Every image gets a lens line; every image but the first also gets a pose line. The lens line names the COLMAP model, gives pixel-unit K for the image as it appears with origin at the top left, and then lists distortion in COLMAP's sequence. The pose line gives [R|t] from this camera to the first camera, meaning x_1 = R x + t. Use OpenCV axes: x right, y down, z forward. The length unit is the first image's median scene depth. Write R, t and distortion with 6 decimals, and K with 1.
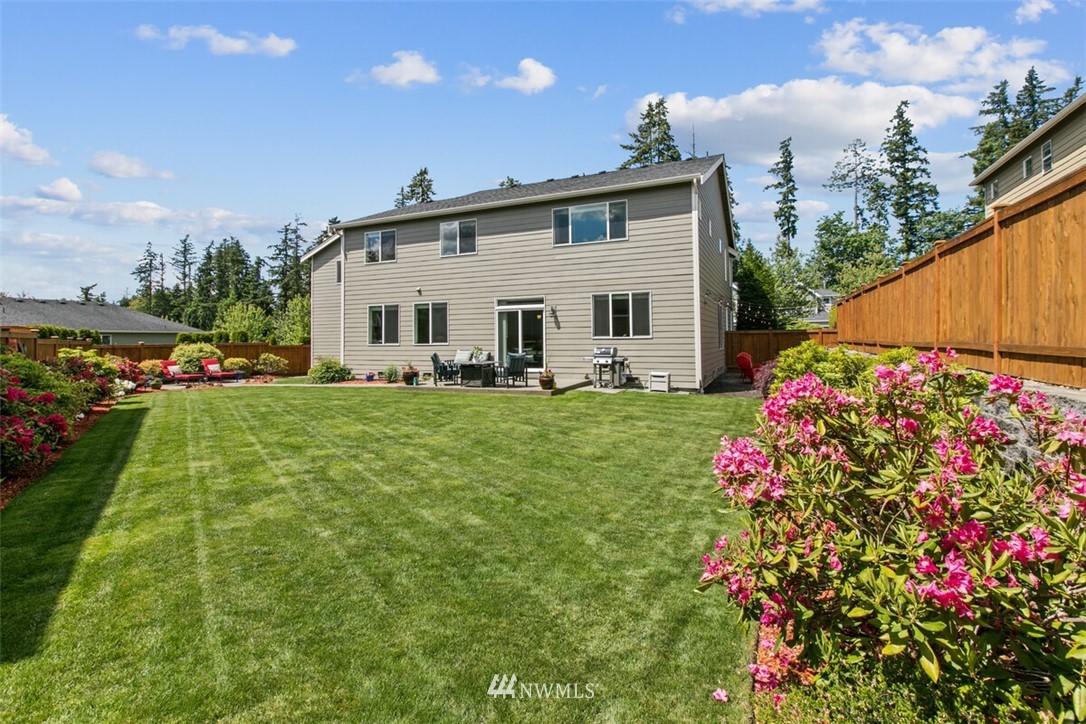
lens RADIAL K [[508.3, 0, 543.1], [0, 508.3, 322.3], [0, 0, 1]] dist [0.003409, 0.000113]
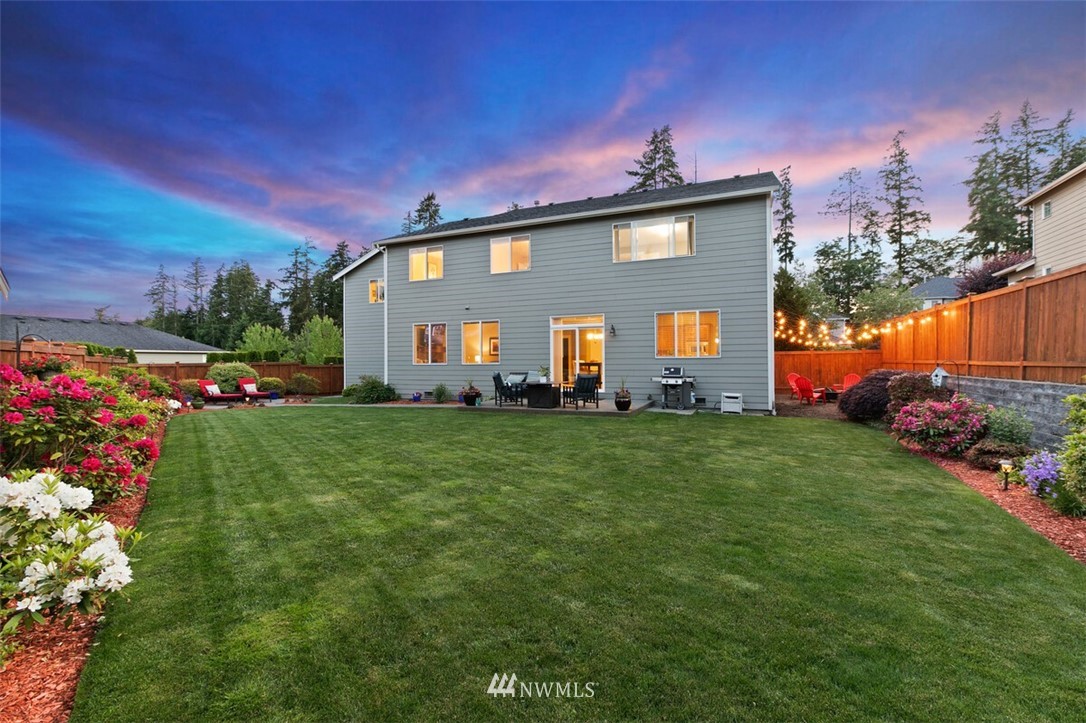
lens RADIAL K [[486.2, 0, 543.9], [0, 486.2, 358.8], [0, 0, 1]] dist [0.000546, 0.000199]
pose [[0.999936, 0.003495, 0.010765, -0.019888], [-0.003805, 0.999575, 0.028913, 0.001114], [-0.010660, -0.028952, 0.999524, 0.011824]]
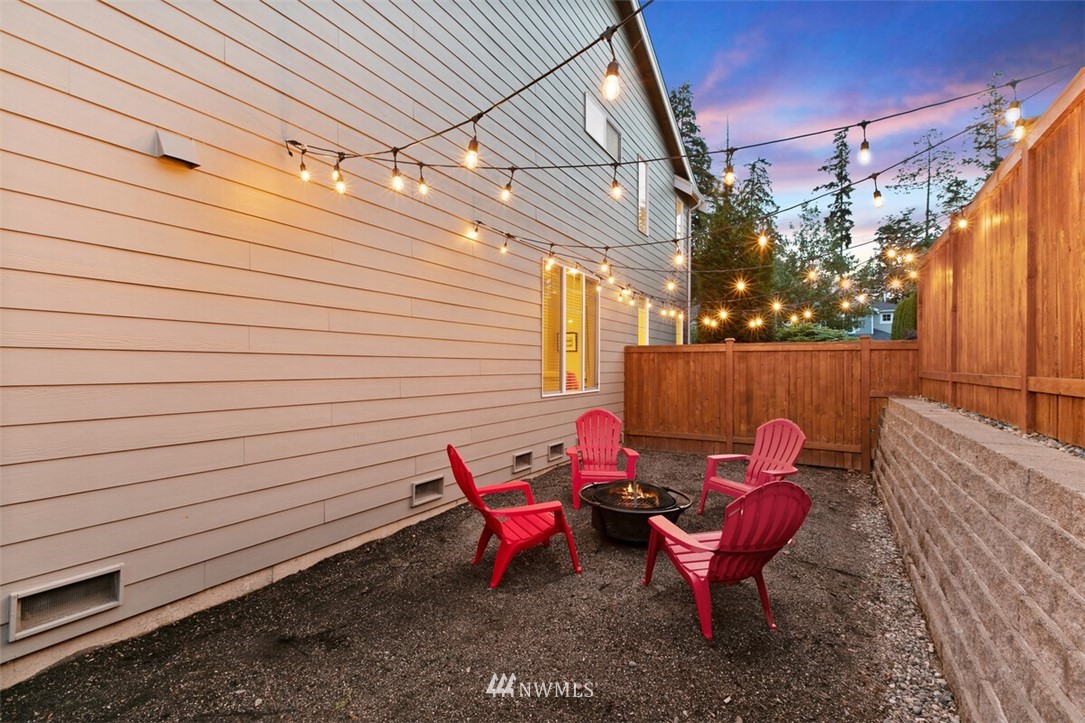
lens RADIAL K [[485.8, 0, 543.4], [0, 485.8, 358.8], [0, 0, 1]] dist [0.000546, 0.000199]
pose [[0.994113, 0.014130, -0.107421, 0.083172], [-0.011556, 0.999632, 0.024547, 0.004501], [0.107728, -0.023161, 0.993911, 0.145944]]
